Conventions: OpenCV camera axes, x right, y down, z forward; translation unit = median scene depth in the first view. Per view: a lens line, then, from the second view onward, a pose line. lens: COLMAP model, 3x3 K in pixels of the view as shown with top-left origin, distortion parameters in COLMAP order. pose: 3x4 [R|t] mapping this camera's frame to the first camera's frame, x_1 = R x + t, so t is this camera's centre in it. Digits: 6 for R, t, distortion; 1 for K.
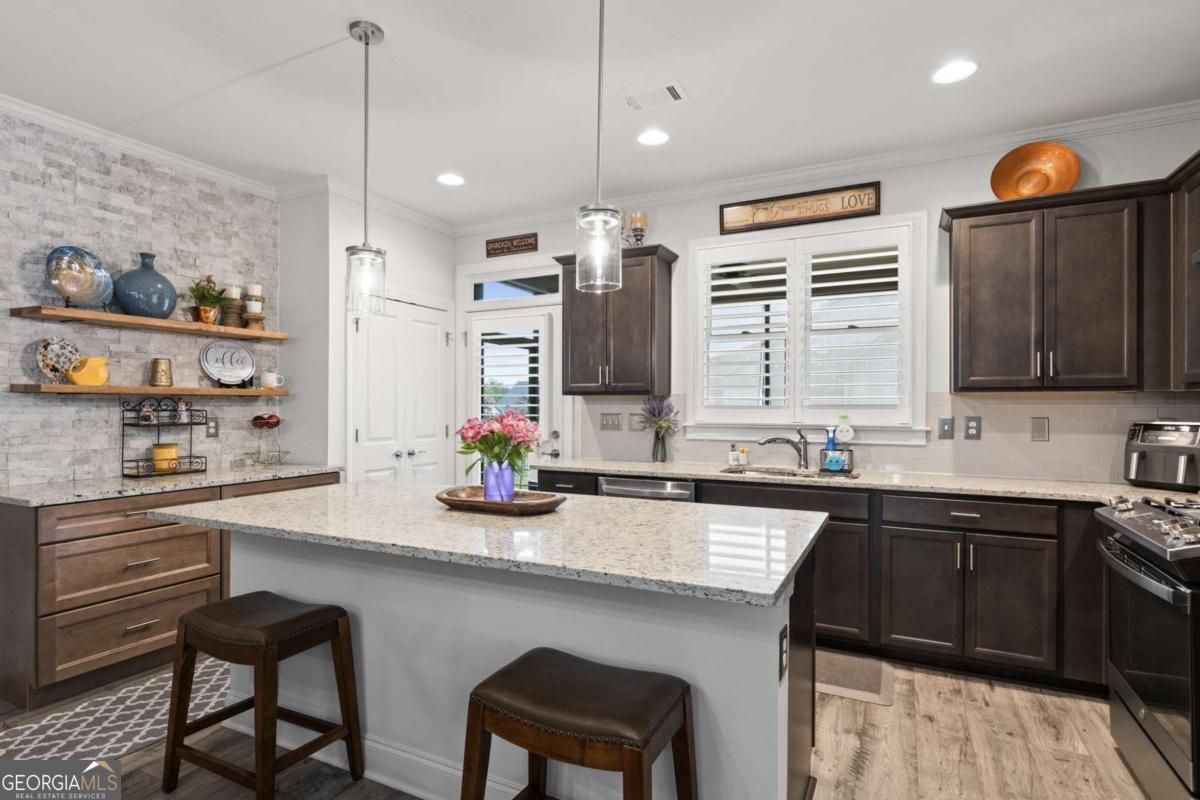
lens RADIAL K [[610.2, 0, 603.2], [0, 610.2, 407.2], [0, 0, 1]] dist [-0.004817, -0.000518]
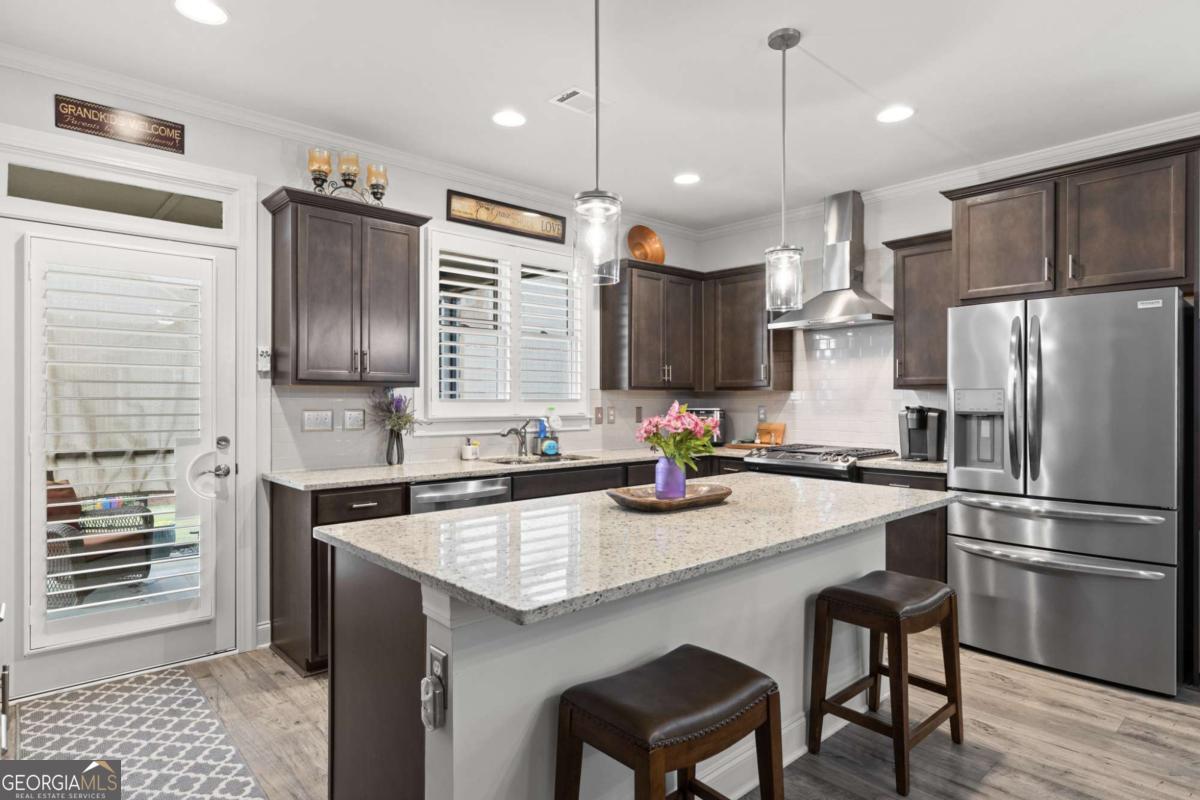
lens RADIAL K [[645.0, 0, 606.3], [0, 645.0, 397.1], [0, 0, 1]] dist [0.002440, -0.000182]
pose [[0.368512, 0.003378, 0.929617, -0.692008], [-0.000682, 0.999994, -0.003364, -0.002421], [-0.929623, 0.000605, 0.368513, 0.420060]]
